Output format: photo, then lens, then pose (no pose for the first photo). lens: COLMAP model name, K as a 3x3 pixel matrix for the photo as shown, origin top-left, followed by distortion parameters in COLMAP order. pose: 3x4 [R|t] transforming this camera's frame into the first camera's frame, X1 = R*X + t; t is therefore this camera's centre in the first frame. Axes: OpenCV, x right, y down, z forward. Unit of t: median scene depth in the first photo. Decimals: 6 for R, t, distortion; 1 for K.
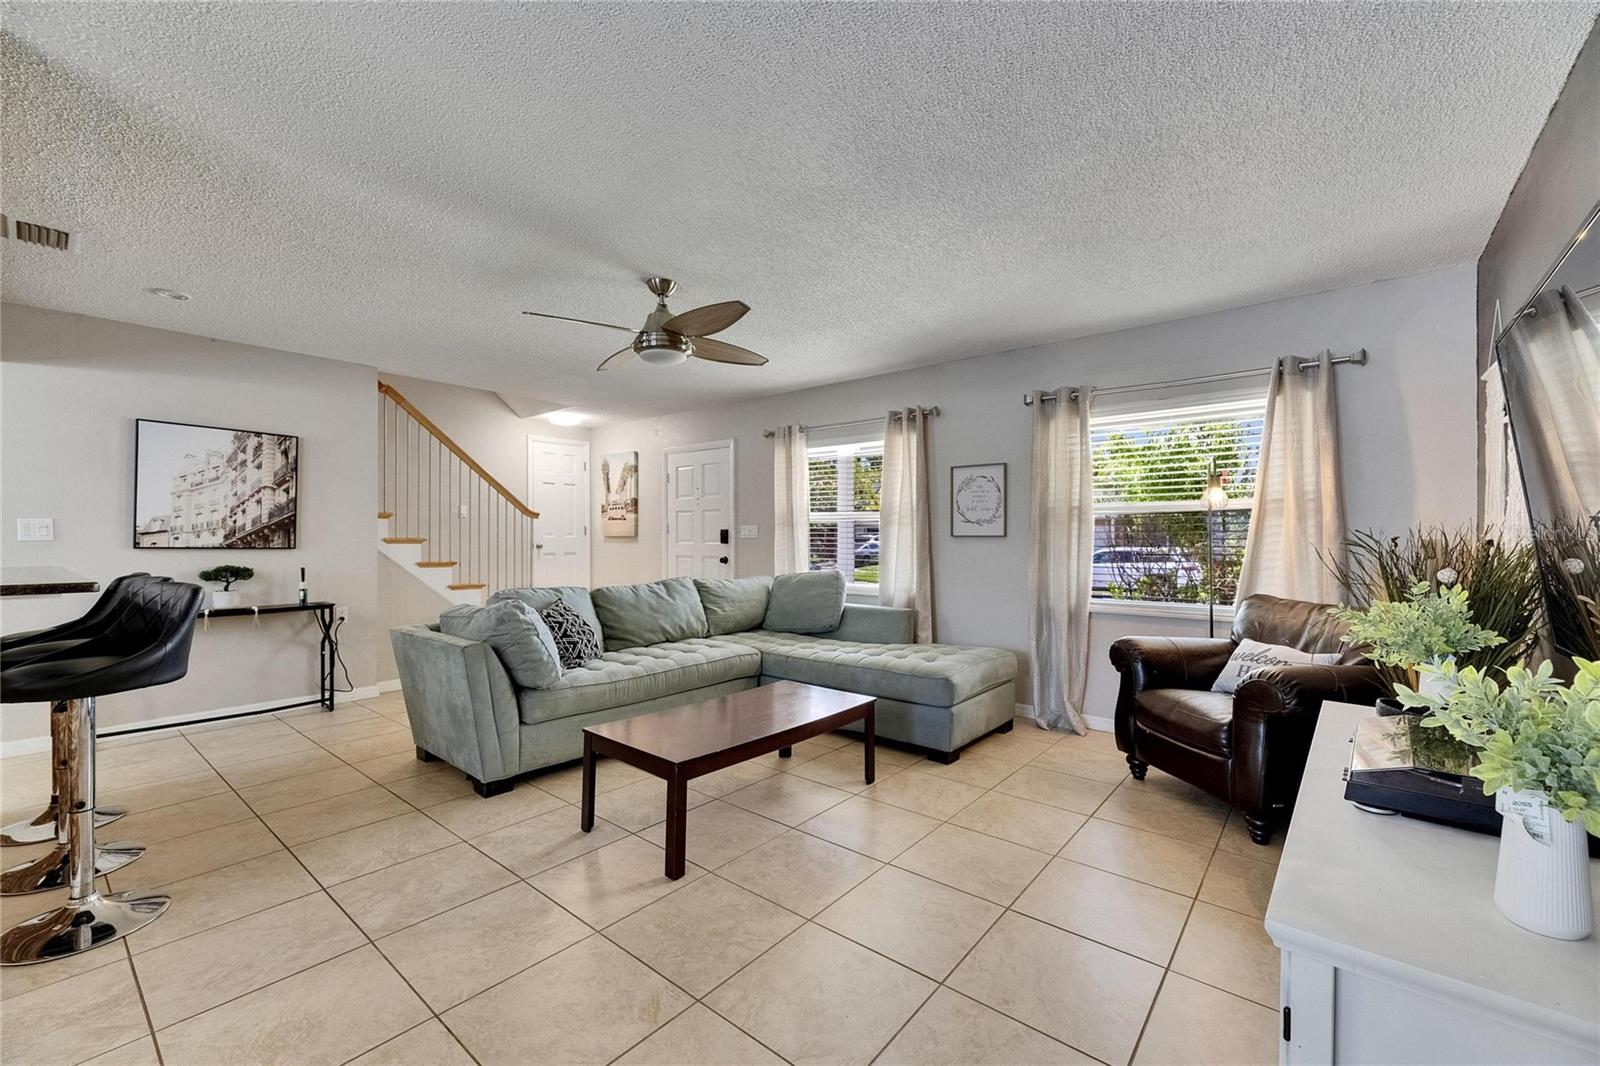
lens RADIAL K [[643.2, 0, 818.1], [0, 643.2, 538.0], [0, 0, 1]] dist [0.008638, -0.002993]
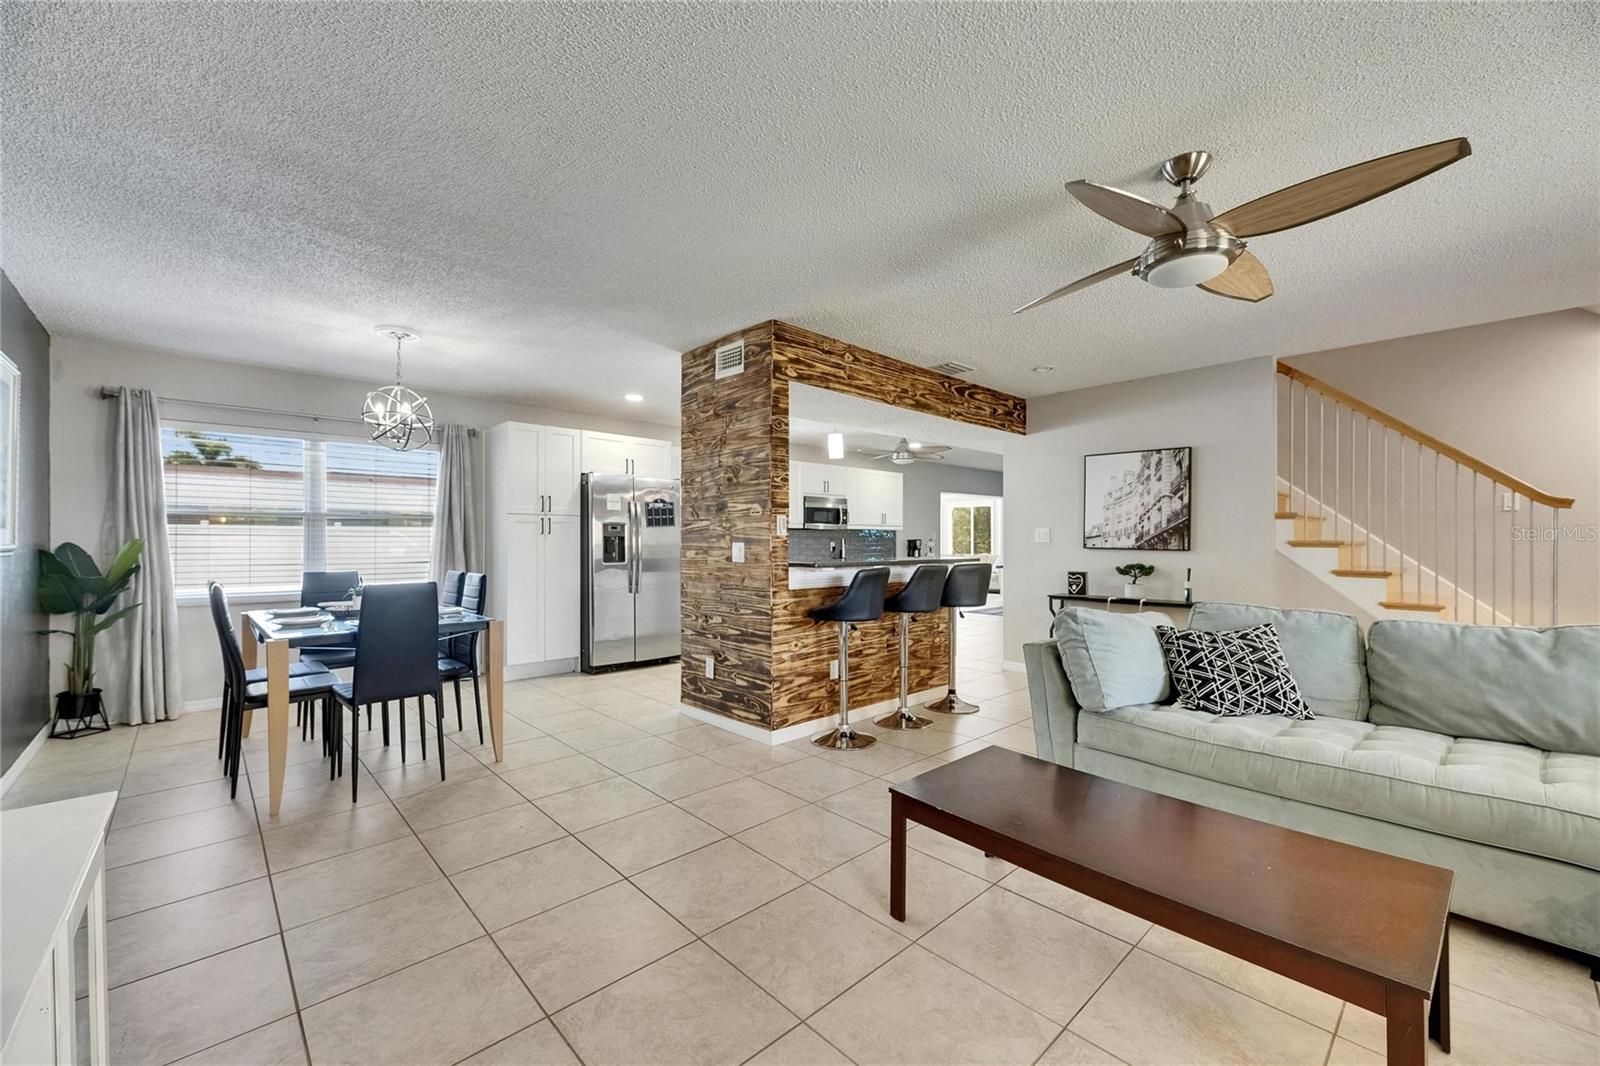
lens RADIAL K [[643.2, 0, 797.7], [0, 643.2, 538.4], [0, 0, 1]] dist [0.008638, -0.002993]
pose [[-0.146815, -0.003430, -0.989158, 0.374104], [0.000455, 0.999994, -0.003535, -0.000478], [0.989164, -0.000969, -0.146813, 0.534407]]
